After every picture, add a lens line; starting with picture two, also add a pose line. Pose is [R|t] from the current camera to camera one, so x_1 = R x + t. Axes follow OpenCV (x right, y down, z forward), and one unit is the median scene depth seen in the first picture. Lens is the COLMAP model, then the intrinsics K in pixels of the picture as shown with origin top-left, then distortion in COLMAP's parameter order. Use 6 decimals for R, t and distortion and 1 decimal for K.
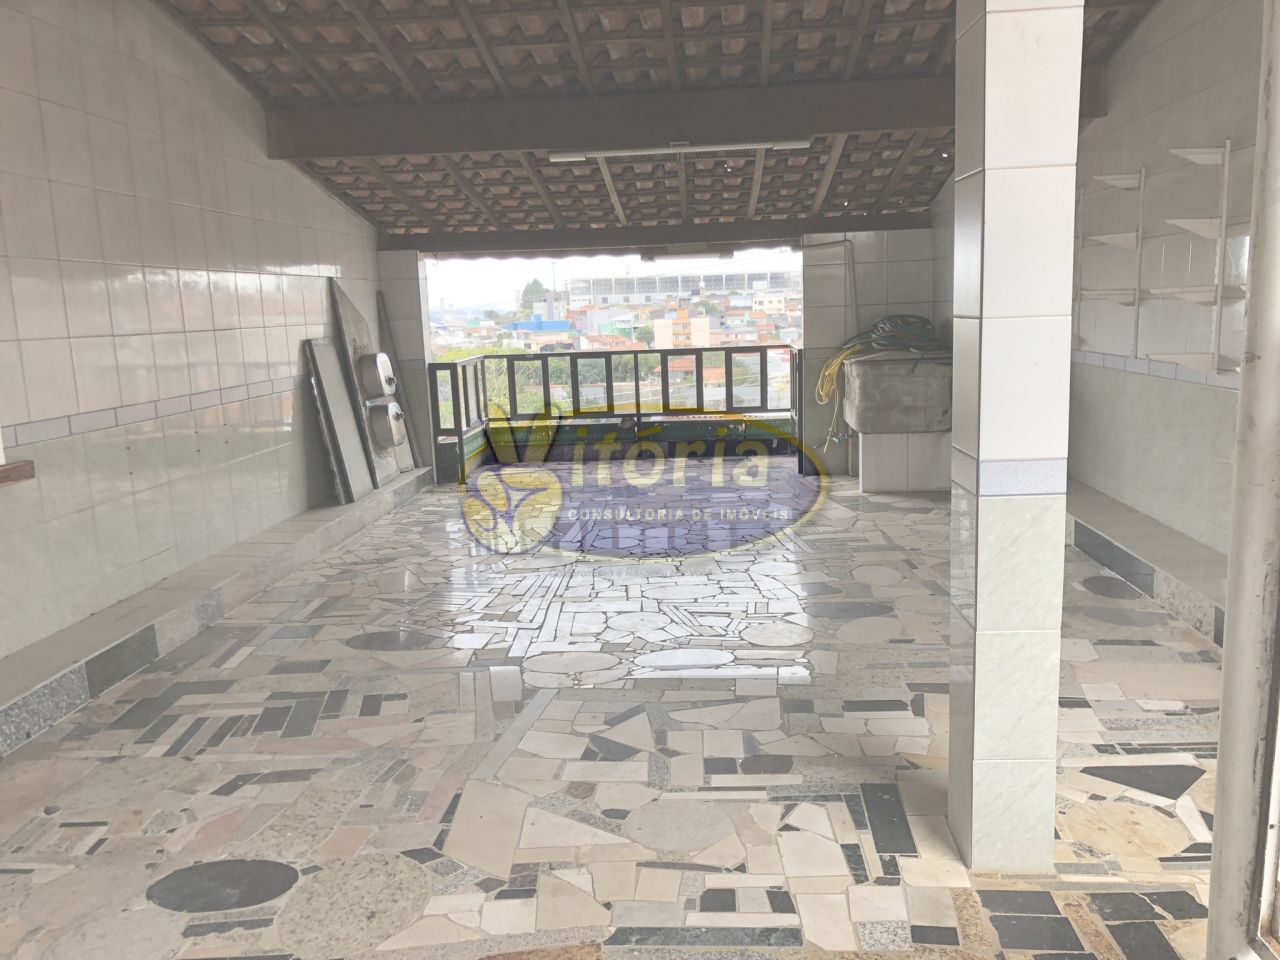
lens RADIAL K [[1038.2, 0, 642.4], [0, 1038.2, 481.9], [0, 0, 1]] dist [0.021897, -0.022478]
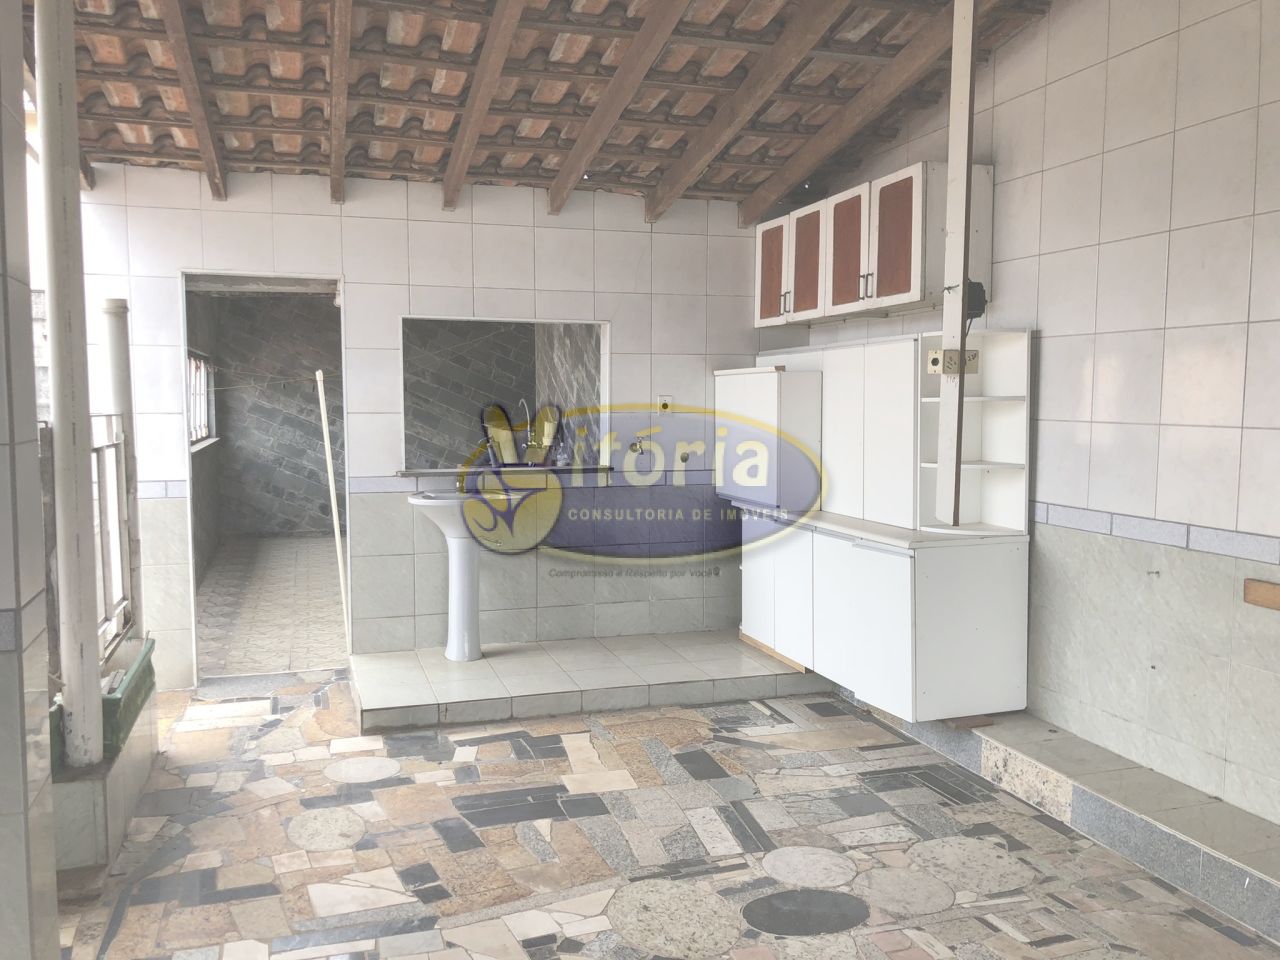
lens RADIAL K [[1038.2, 0, 633.2], [0, 1038.2, 481.2], [0, 0, 1]] dist [0.021897, -0.022478]
pose [[-0.928970, 0.054297, -0.366150, 0.159707], [-0.036192, 0.971120, 0.235831, -0.329961], [0.368381, 0.232331, -0.900177, 1.896335]]
